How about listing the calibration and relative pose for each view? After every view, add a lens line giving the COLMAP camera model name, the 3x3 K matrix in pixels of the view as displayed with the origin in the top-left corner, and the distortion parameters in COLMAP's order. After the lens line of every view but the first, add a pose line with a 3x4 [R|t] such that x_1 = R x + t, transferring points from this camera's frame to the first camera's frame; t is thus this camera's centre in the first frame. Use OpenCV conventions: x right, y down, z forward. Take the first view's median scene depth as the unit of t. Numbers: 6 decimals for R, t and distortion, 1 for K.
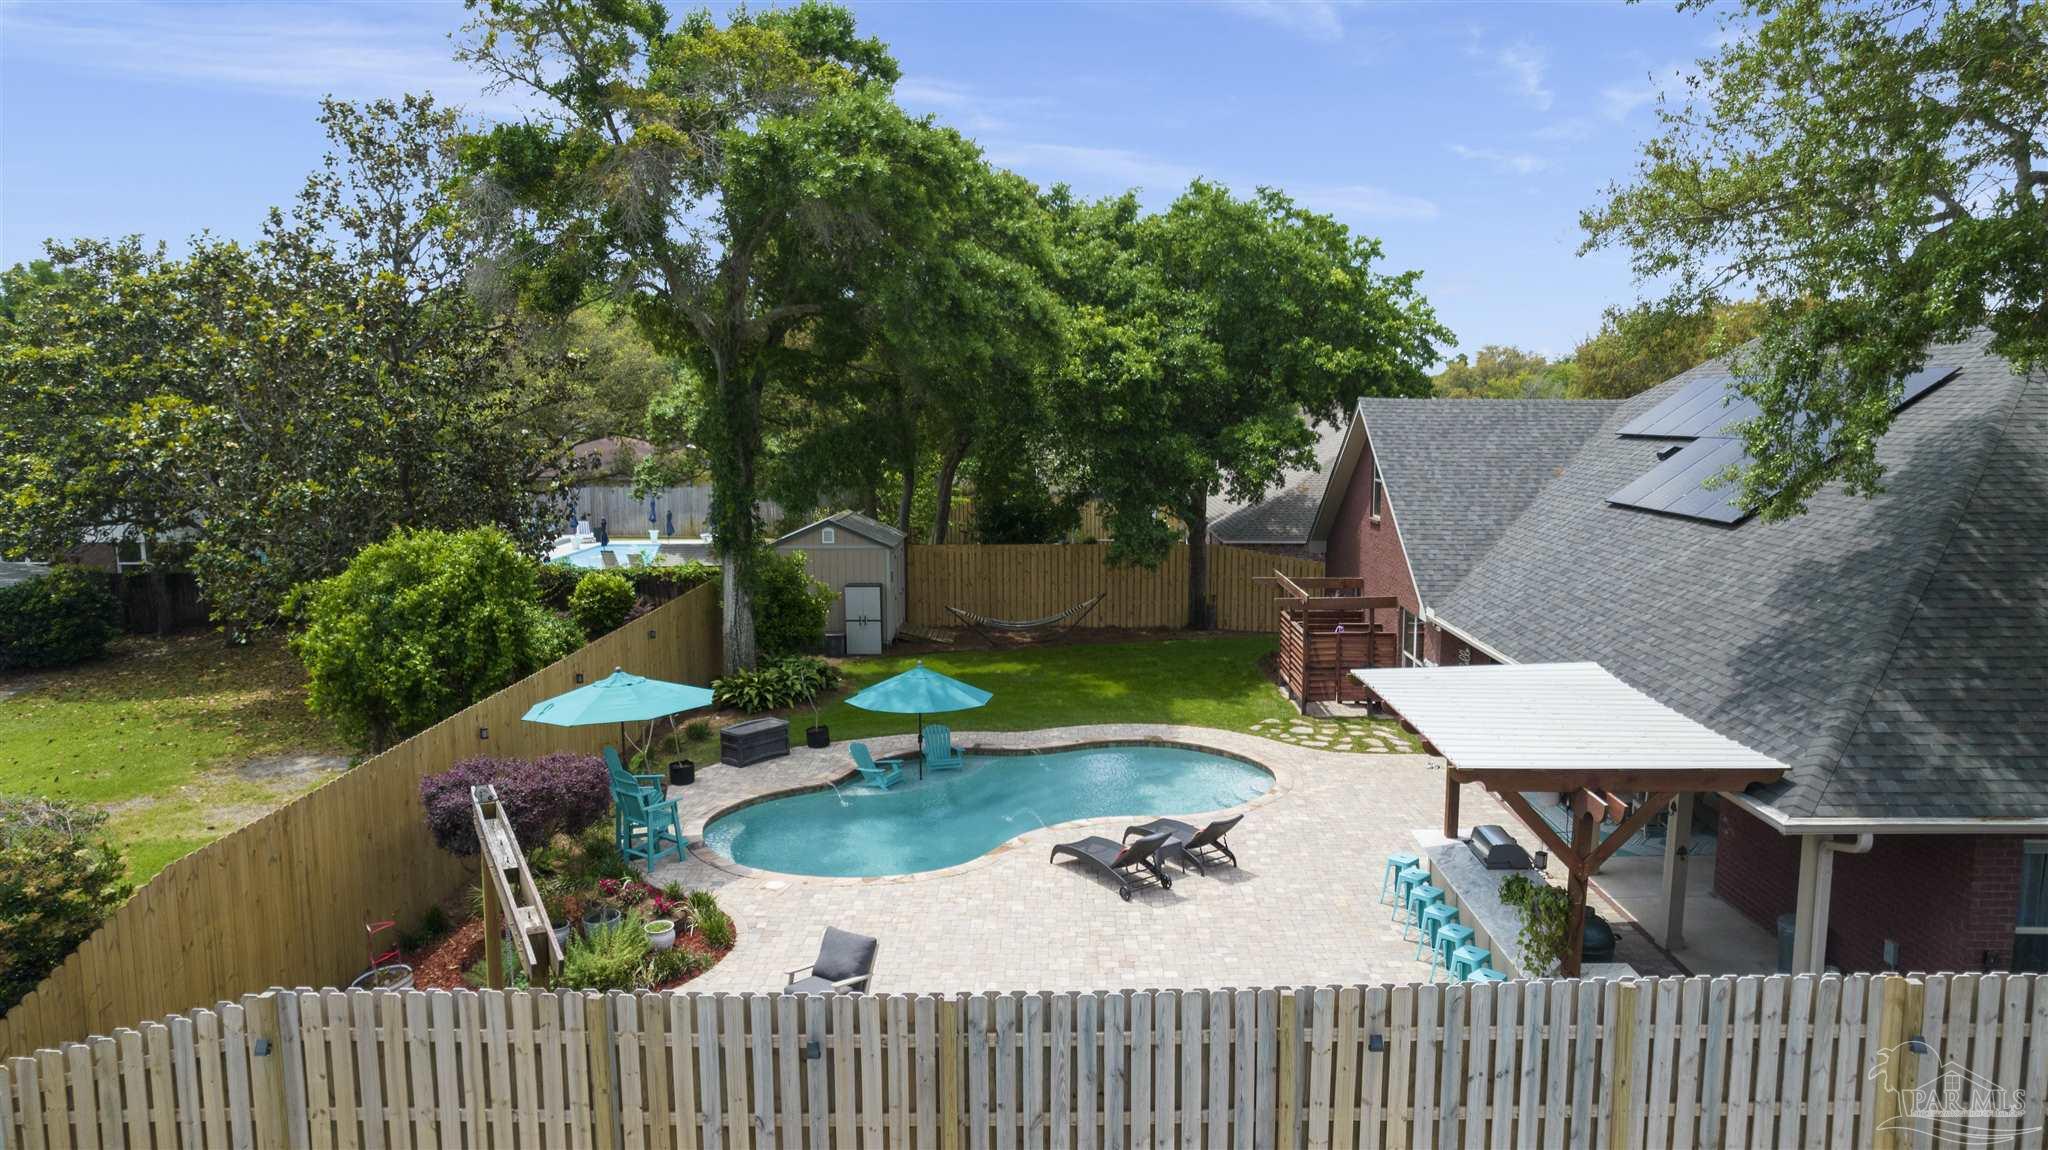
lens RADIAL K [[1330.7, 0, 1025.6], [0, 1330.7, 576.1], [0, 0, 1]] dist [-0.009380, -0.000543]
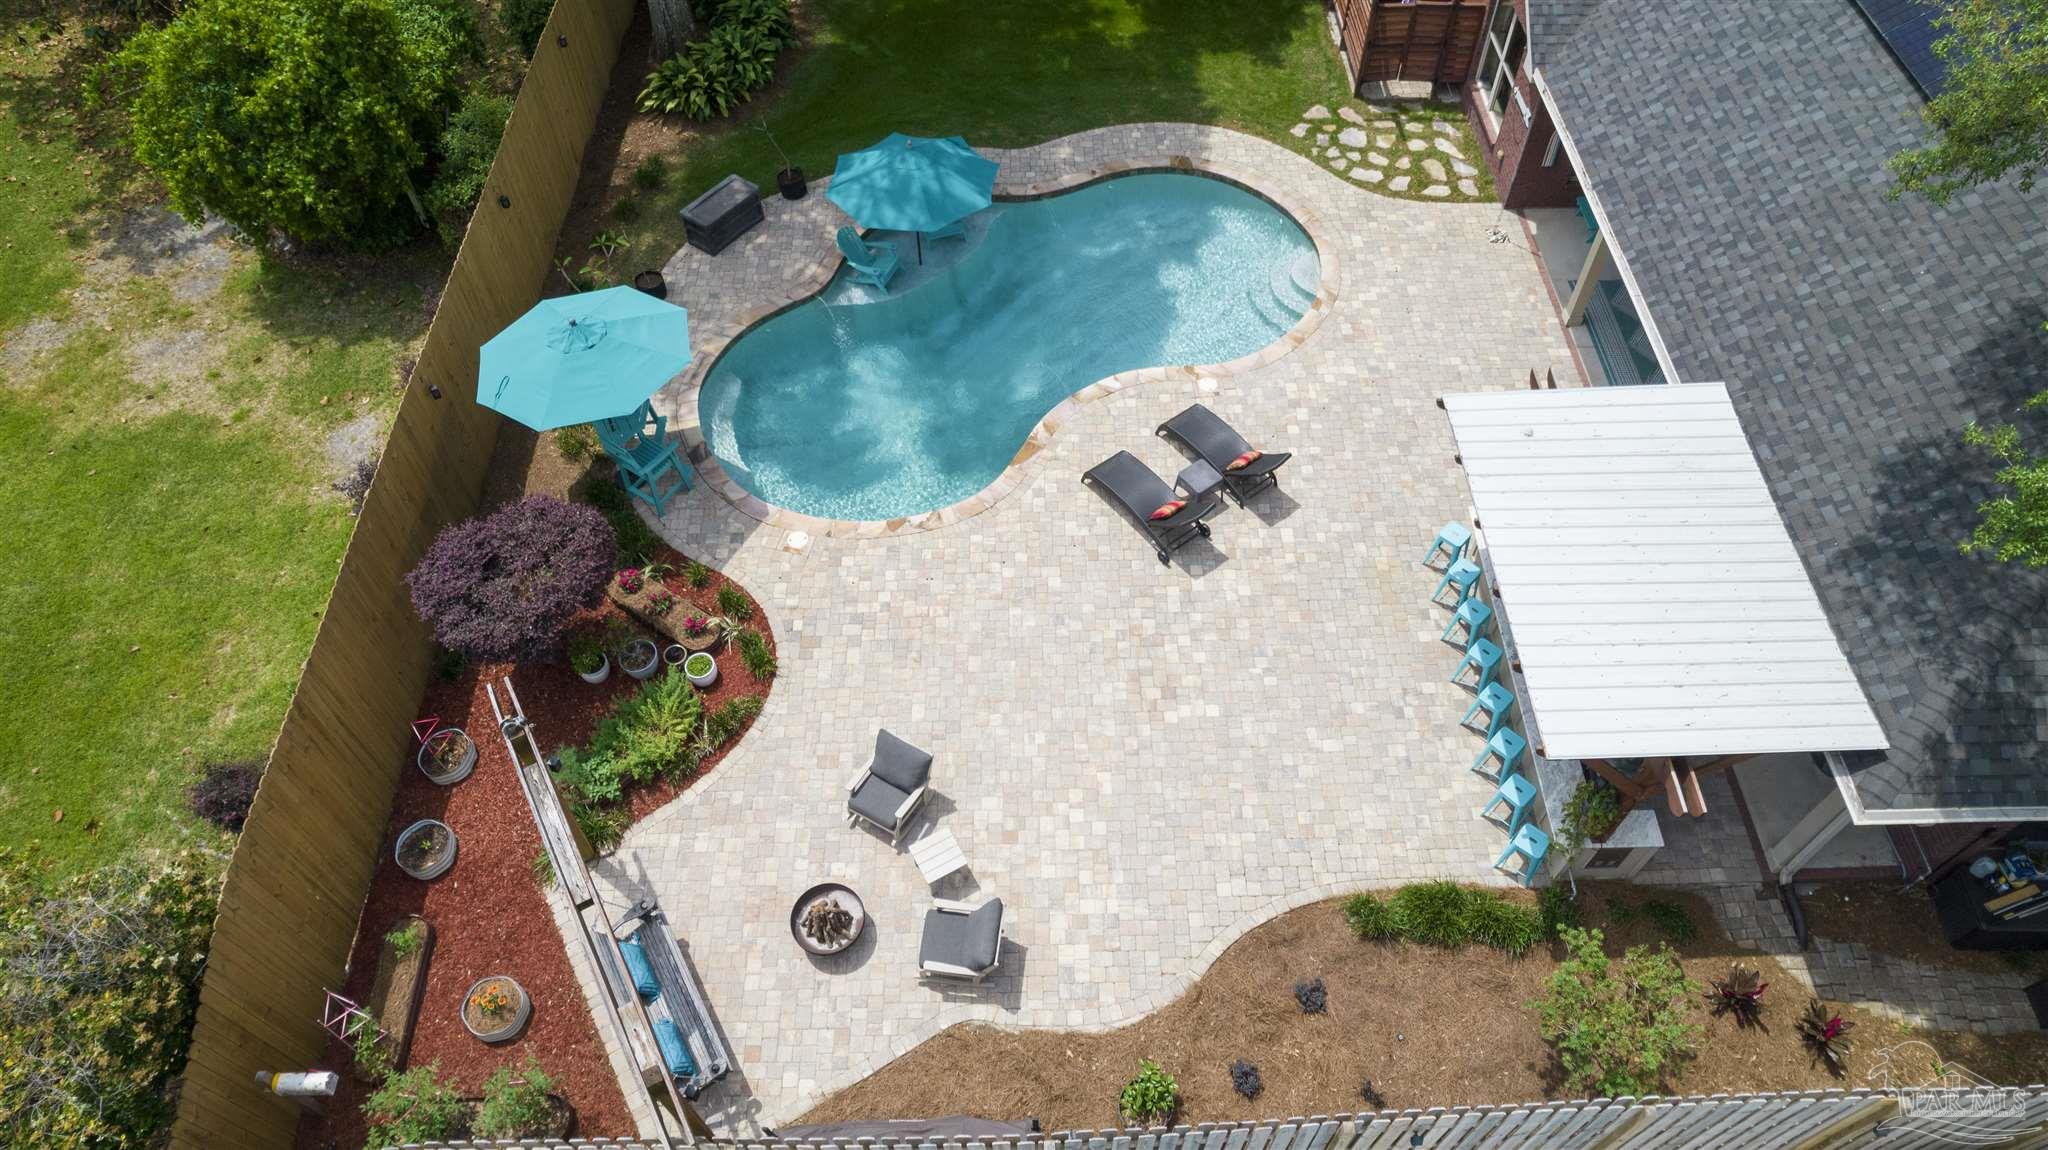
lens RADIAL K [[1330.7, 0, 1032.6], [0, 1330.7, 572.8], [0, 0, 1]] dist [-0.009380, -0.000543]
pose [[0.998926, -0.044840, 0.011670, -0.024707], [0.023609, 0.709293, 0.704518, -0.337838], [-0.039868, -0.703486, 0.709590, 0.232039]]
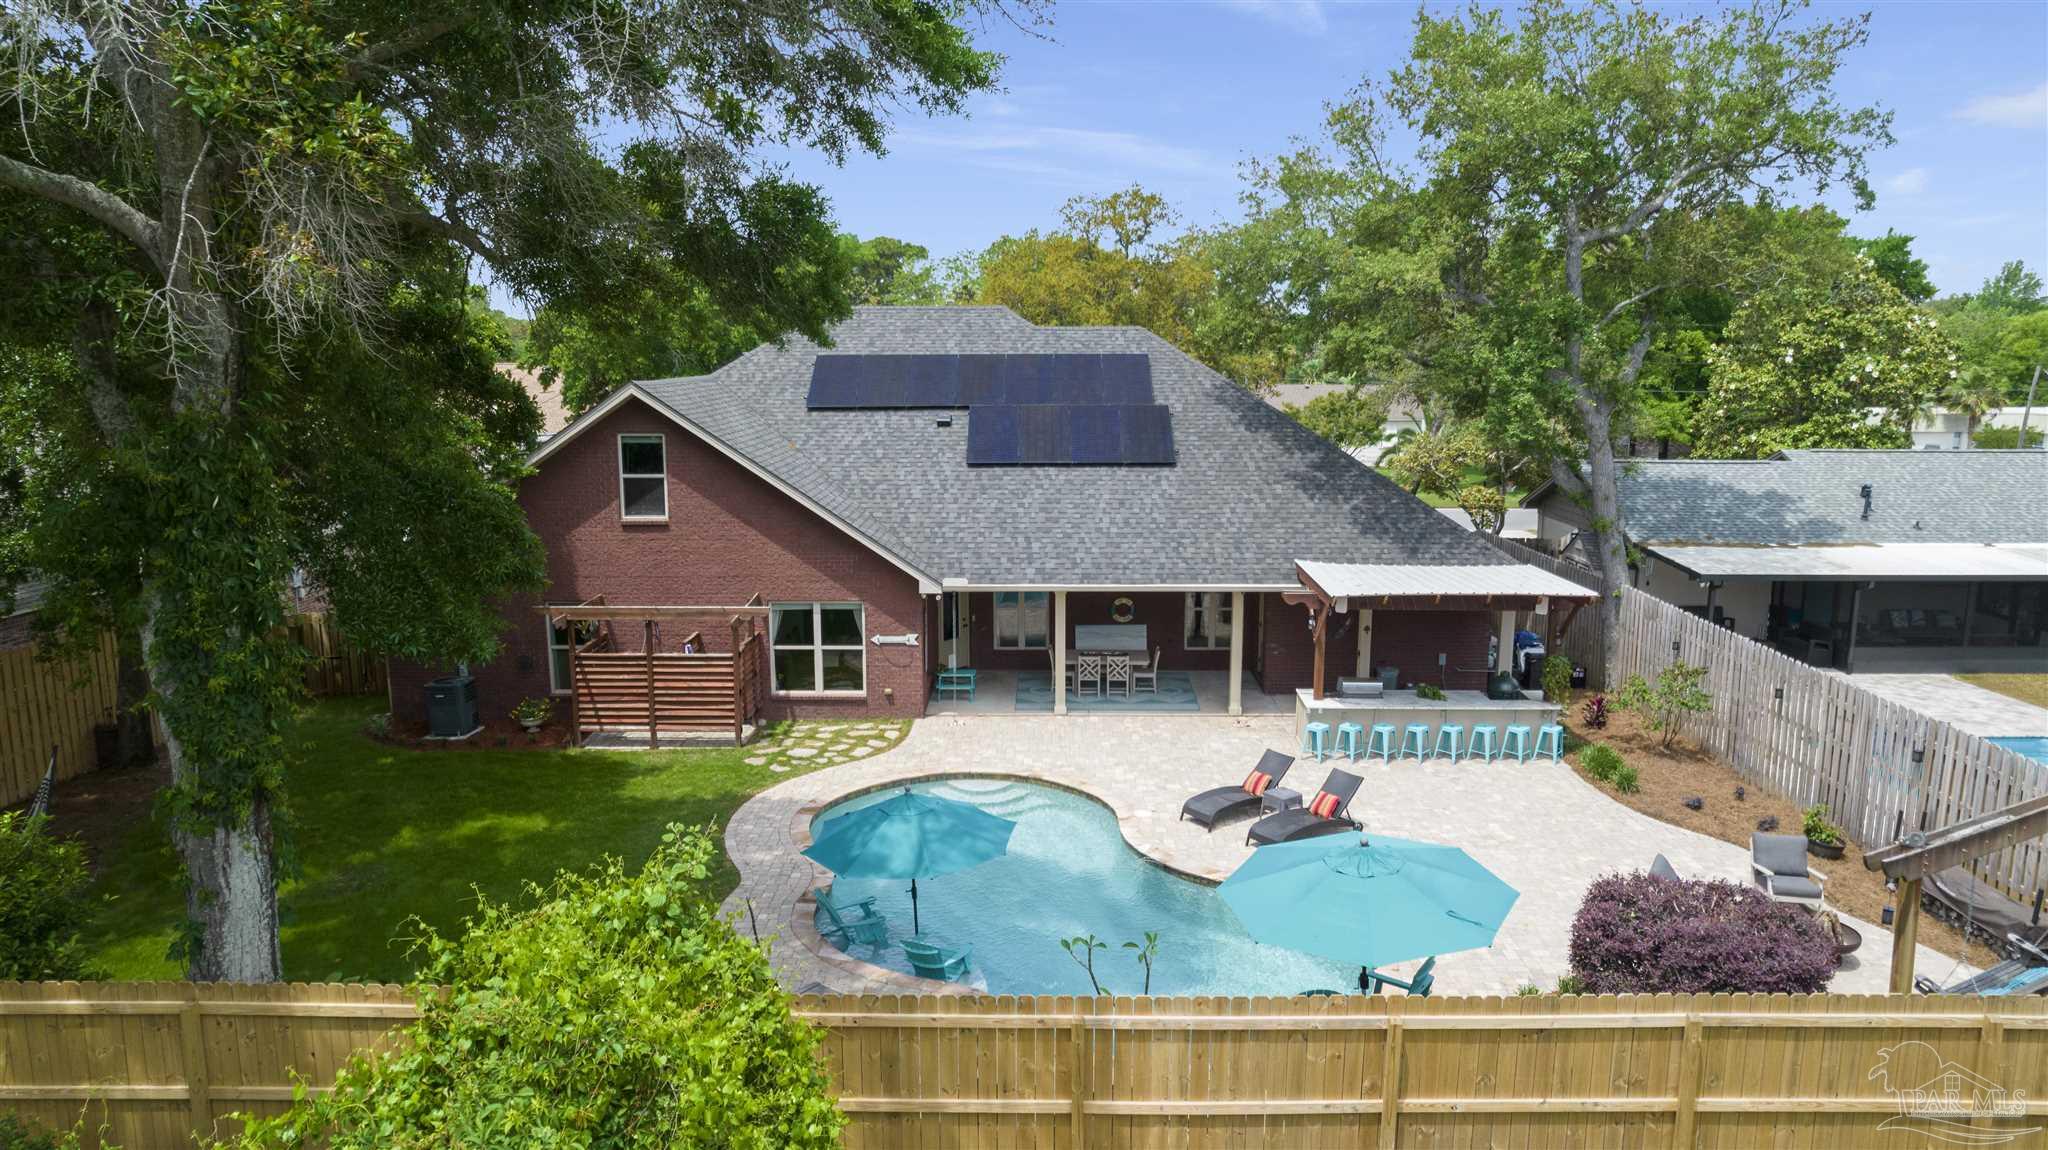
lens RADIAL K [[1330.7, 0, 1019.7], [0, 1330.7, 574.8], [0, 0, 1]] dist [-0.009380, -0.000543]
pose [[-0.024919, -0.180088, 0.983335, -0.772734], [0.126901, 0.975113, 0.181798, -0.172881], [-0.991602, 0.129317, -0.001446, 0.961944]]
